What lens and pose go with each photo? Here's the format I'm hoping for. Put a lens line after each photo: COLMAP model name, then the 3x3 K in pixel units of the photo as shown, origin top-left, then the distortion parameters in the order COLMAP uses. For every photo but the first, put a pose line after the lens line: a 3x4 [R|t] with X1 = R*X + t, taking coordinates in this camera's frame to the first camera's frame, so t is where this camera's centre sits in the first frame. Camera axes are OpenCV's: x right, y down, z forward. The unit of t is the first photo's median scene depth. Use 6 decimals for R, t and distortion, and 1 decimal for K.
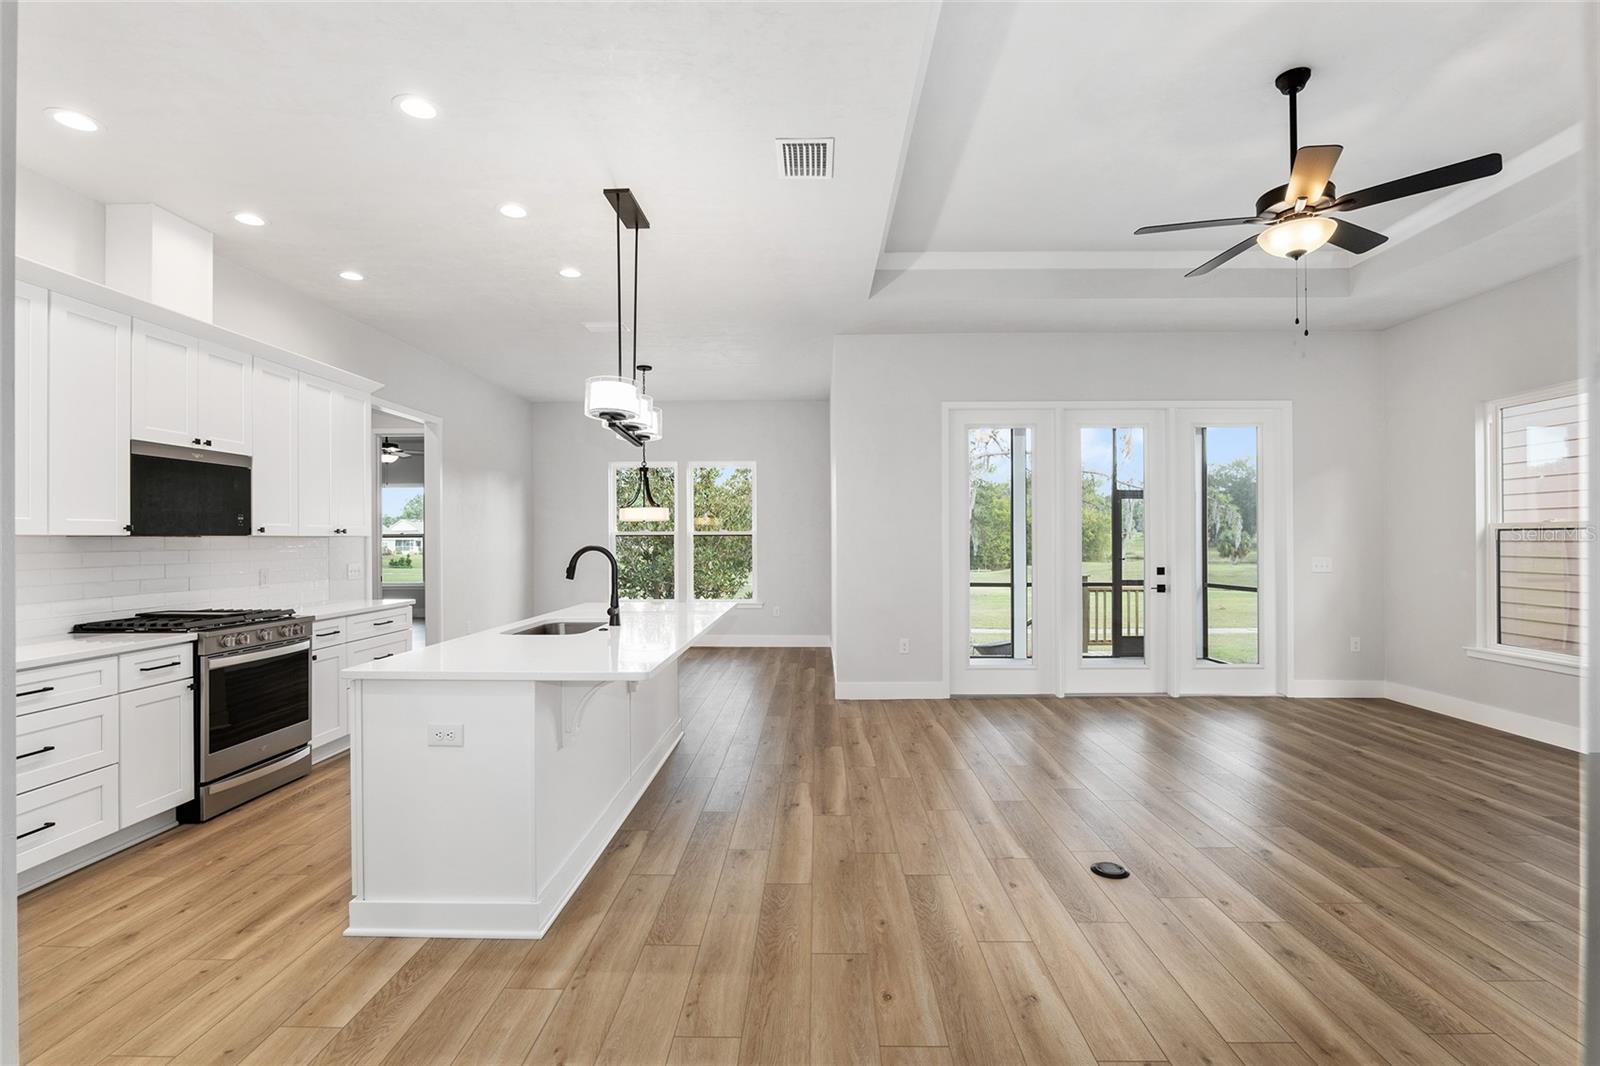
lens RADIAL K [[745.7, 0, 799.0], [0, 745.7, 537.8], [0, 0, 1]] dist [-0.023230, 0.006816]
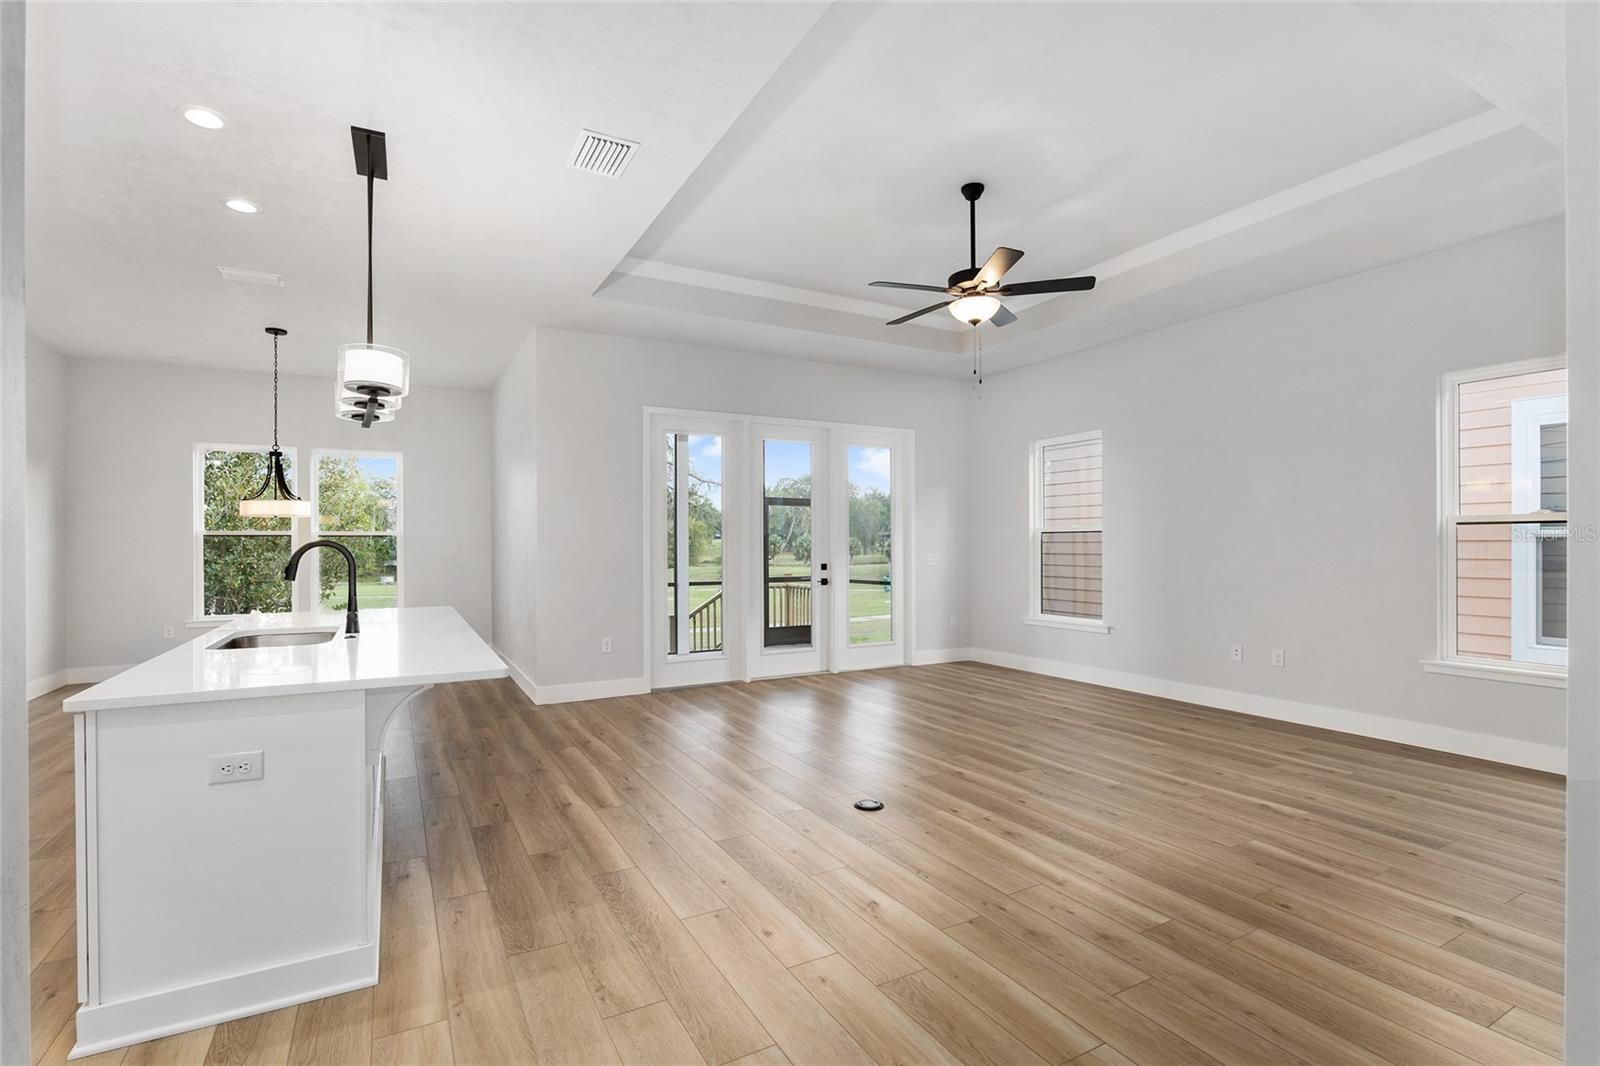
lens RADIAL K [[747.4, 0, 801.2], [0, 747.4, 545.0], [0, 0, 1]] dist [-0.026769, 0.007664]
pose [[0.862649, -0.000160, 0.505803, -0.232696], [-0.000709, 0.999999, 0.001526, 0.014045], [-0.505802, -0.001675, 0.862648, -0.002696]]
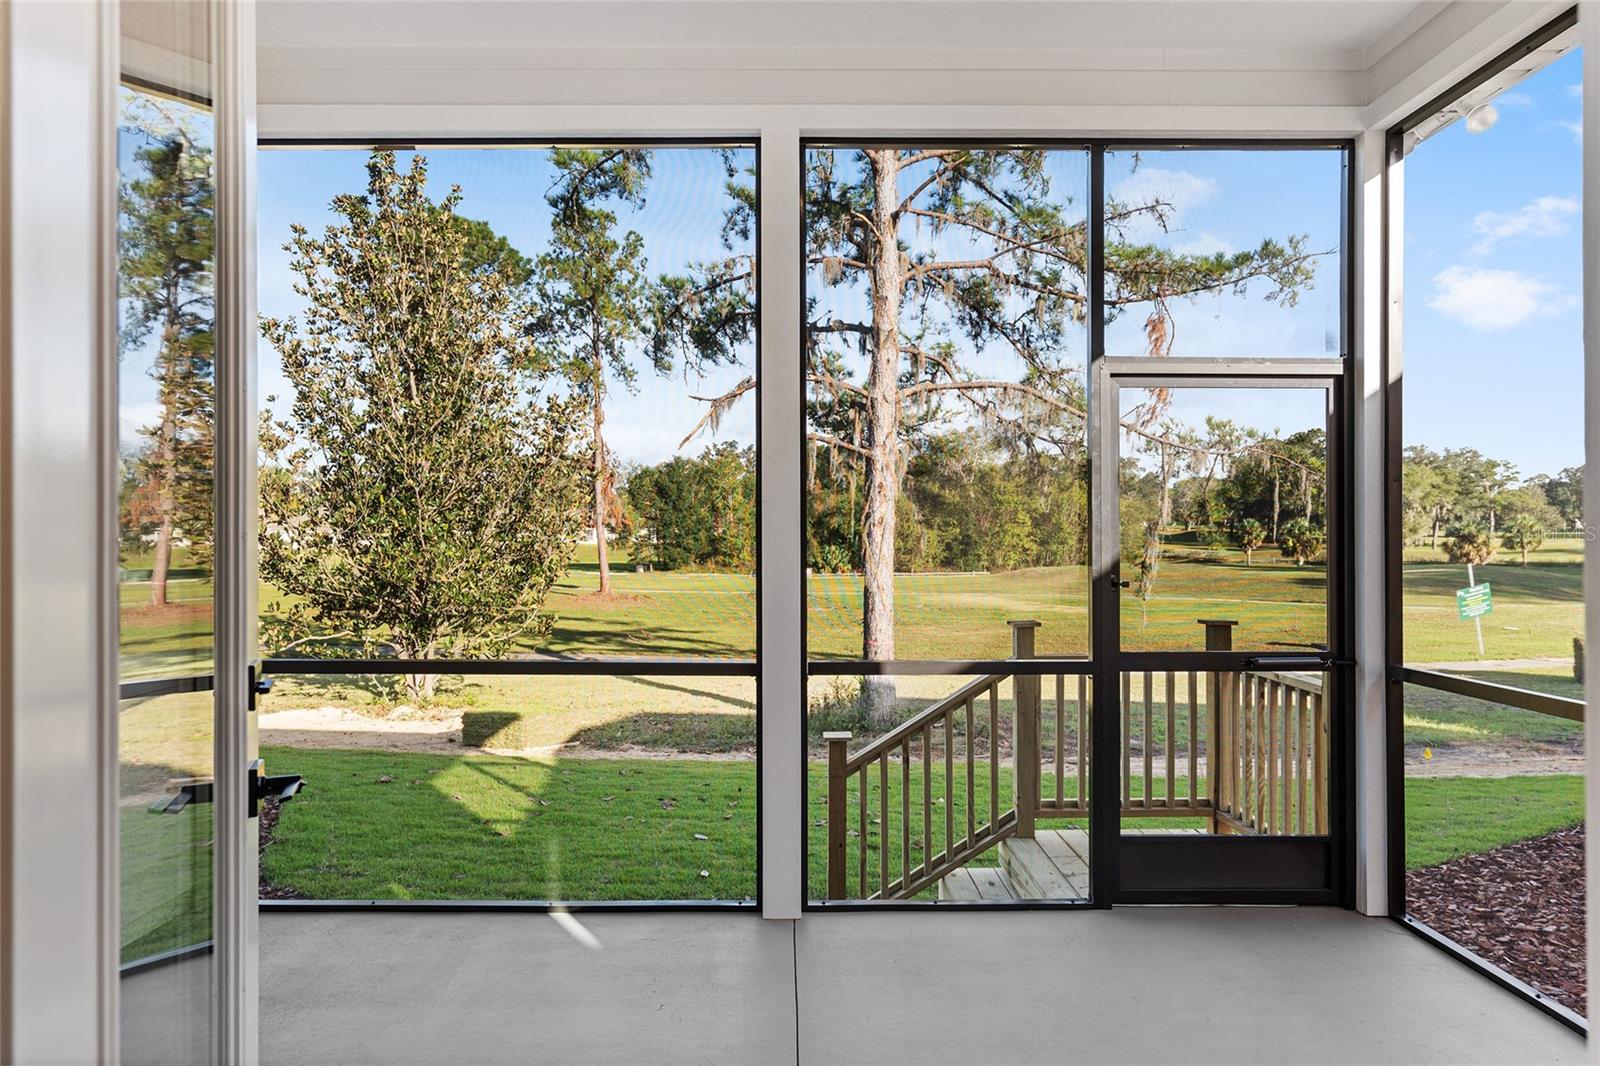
lens RADIAL K [[913.0, 0, 800.0], [0, 913.0, 533.0], [0, 0, 1]] dist [-0.003950, -0.000801]
pose [[0.999346, 0.002768, 0.036041, 0.705864], [-0.002864, 0.999992, 0.002612, 0.017054], [-0.036034, -0.002714, 0.999347, 1.536642]]
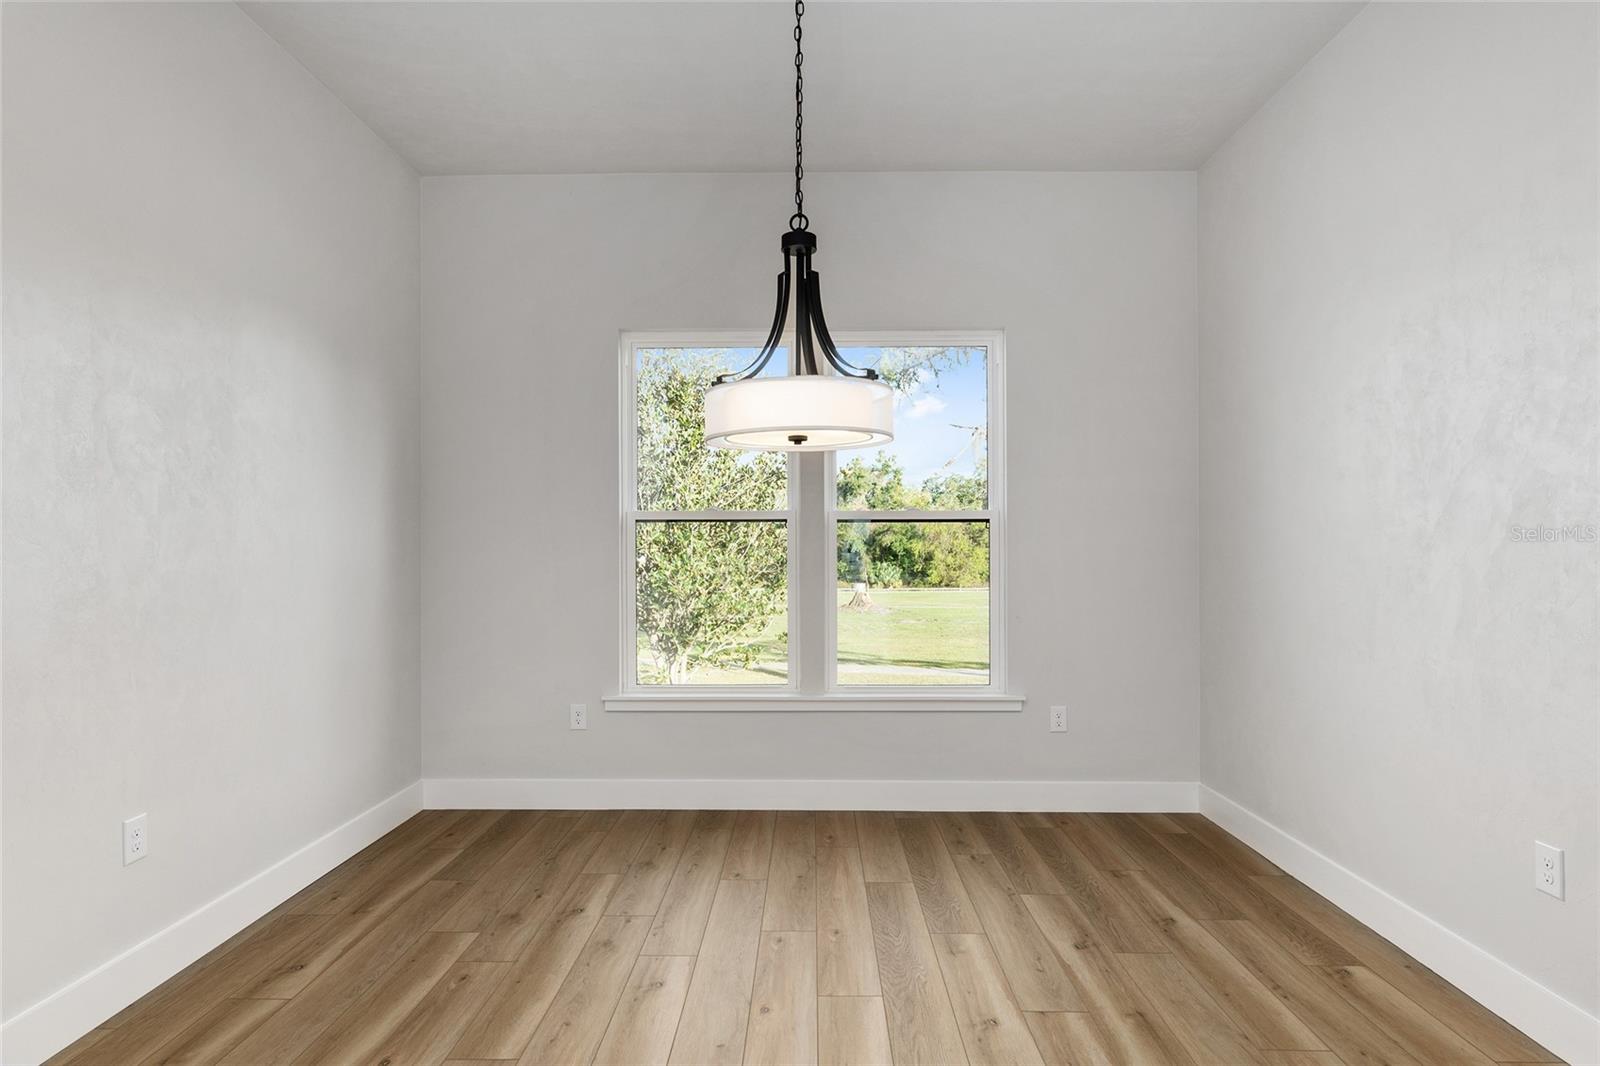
lens RADIAL K [[850.7, 0, 802.7], [0, 850.7, 533.5], [0, 0, 1]] dist [-0.001165, 0.001240]
pose [[0.999991, 0.003943, 0.001645, -0.402488], [-0.003913, 0.999837, -0.017626, 0.029686], [-0.001715, 0.017619, 0.999843, 1.373092]]
